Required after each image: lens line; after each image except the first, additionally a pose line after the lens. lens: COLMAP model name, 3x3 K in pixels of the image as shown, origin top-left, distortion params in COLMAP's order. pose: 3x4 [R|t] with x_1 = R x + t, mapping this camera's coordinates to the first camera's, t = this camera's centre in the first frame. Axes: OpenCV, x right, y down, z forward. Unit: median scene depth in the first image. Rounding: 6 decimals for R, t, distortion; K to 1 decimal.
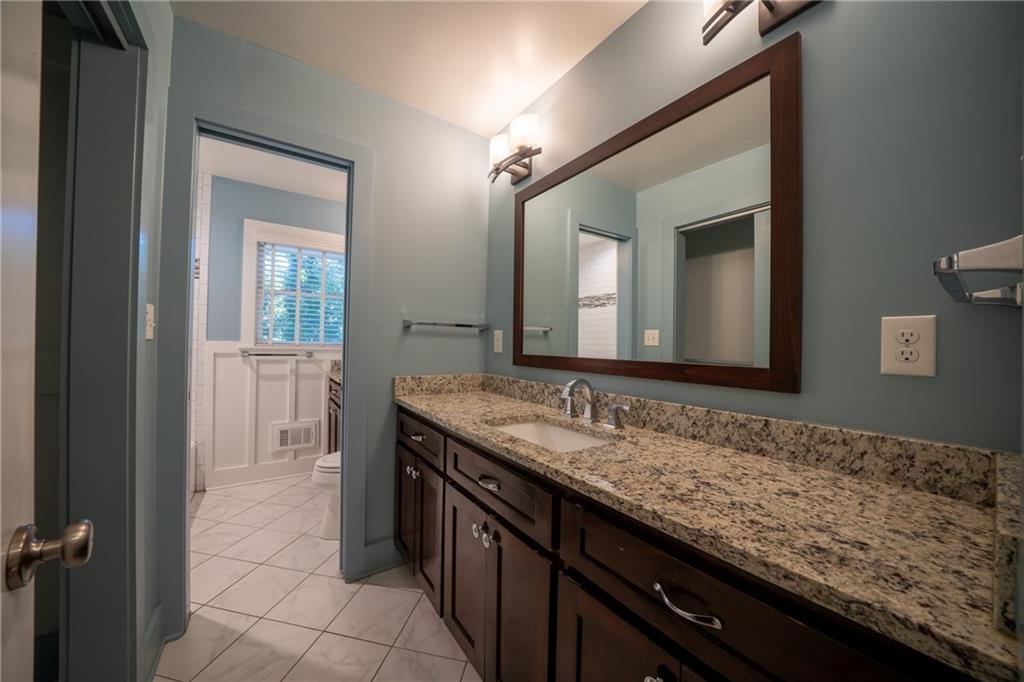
lens RADIAL K [[351.4, 0, 499.5], [0, 351.4, 343.7], [0, 0, 1]] dist [-0.017200, 0.000137]
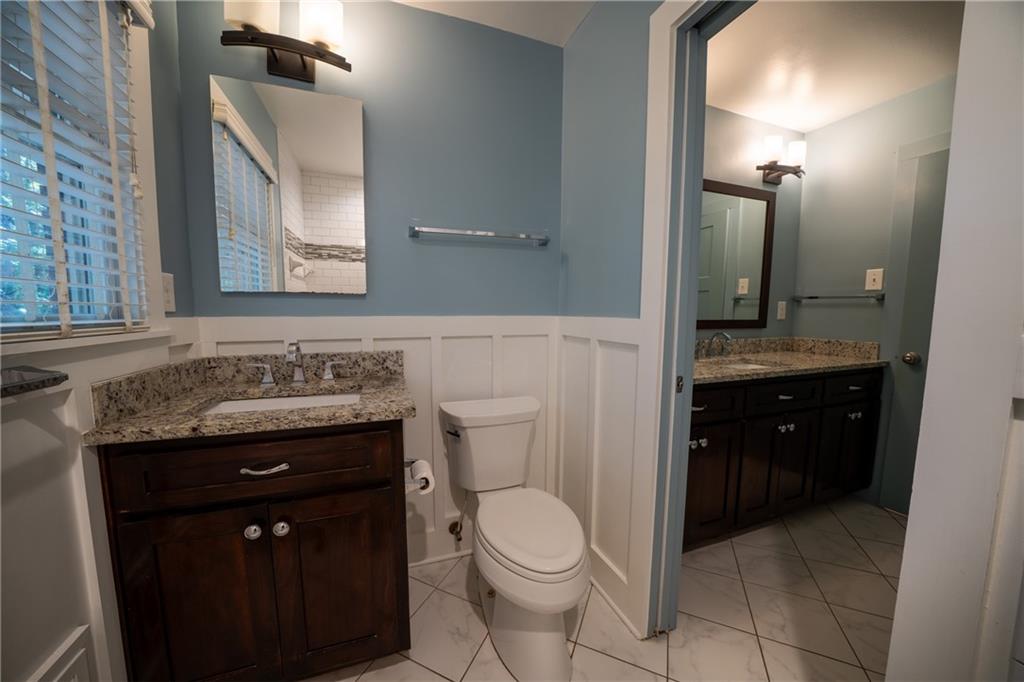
lens RADIAL K [[351.4, 0, 499.5], [0, 351.4, 343.7], [0, 0, 1]] dist [-0.017200, 0.000137]
pose [[0.236093, -0.110502, 0.965427, -1.768952], [-0.004431, 0.993380, 0.114785, -0.031870], [-0.971720, -0.031377, 0.234041, 1.824239]]
